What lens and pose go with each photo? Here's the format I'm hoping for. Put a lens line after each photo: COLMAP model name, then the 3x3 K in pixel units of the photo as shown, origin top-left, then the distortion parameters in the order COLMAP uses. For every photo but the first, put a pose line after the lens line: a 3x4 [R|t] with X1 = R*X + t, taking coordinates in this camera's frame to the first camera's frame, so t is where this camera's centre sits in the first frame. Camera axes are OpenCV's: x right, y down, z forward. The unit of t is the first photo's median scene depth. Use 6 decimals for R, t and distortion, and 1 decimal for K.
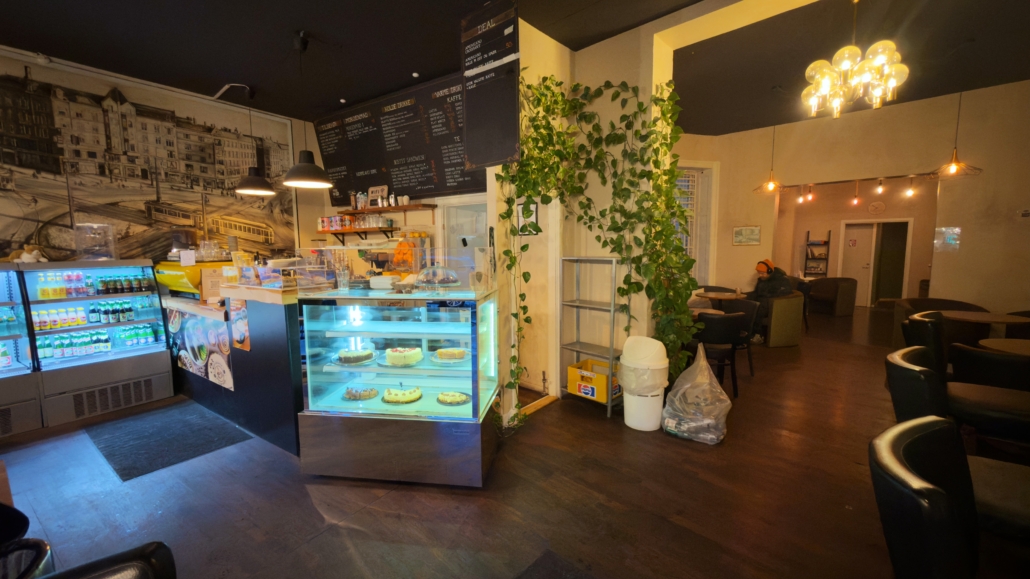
lens RADIAL K [[411.1, 0, 518.5], [0, 411.1, 289.2], [0, 0, 1]] dist [-0.003206, -0.000049]
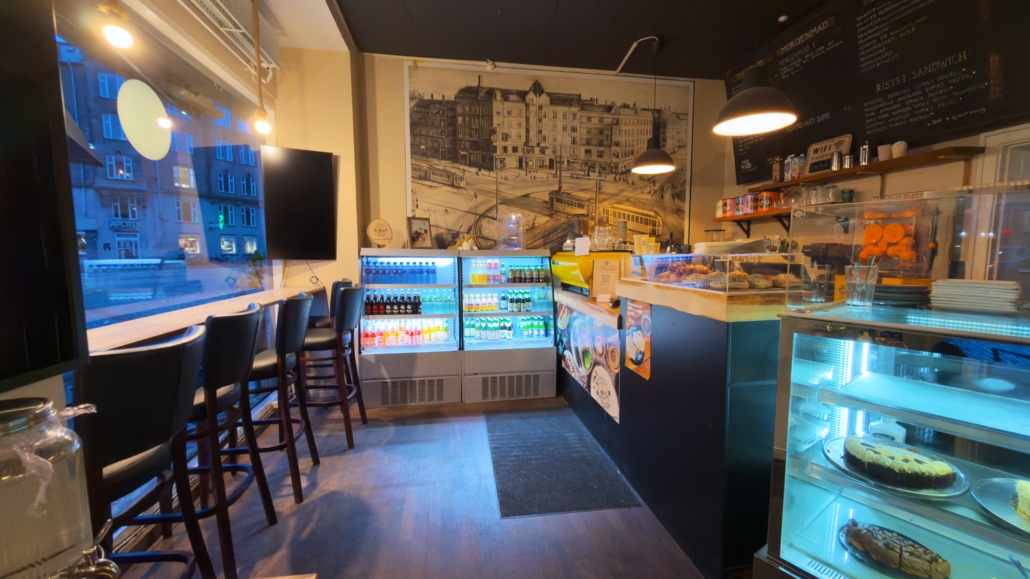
lens RADIAL K [[411.1, 0, 516.8], [0, 411.1, 291.2], [0, 0, 1]] dist [-0.003206, -0.000049]
pose [[0.693940, 0.076950, -0.715910, -0.254682], [-0.081358, 0.996285, 0.028225, 0.003112], [0.715422, 0.038658, 0.697622, 0.280524]]
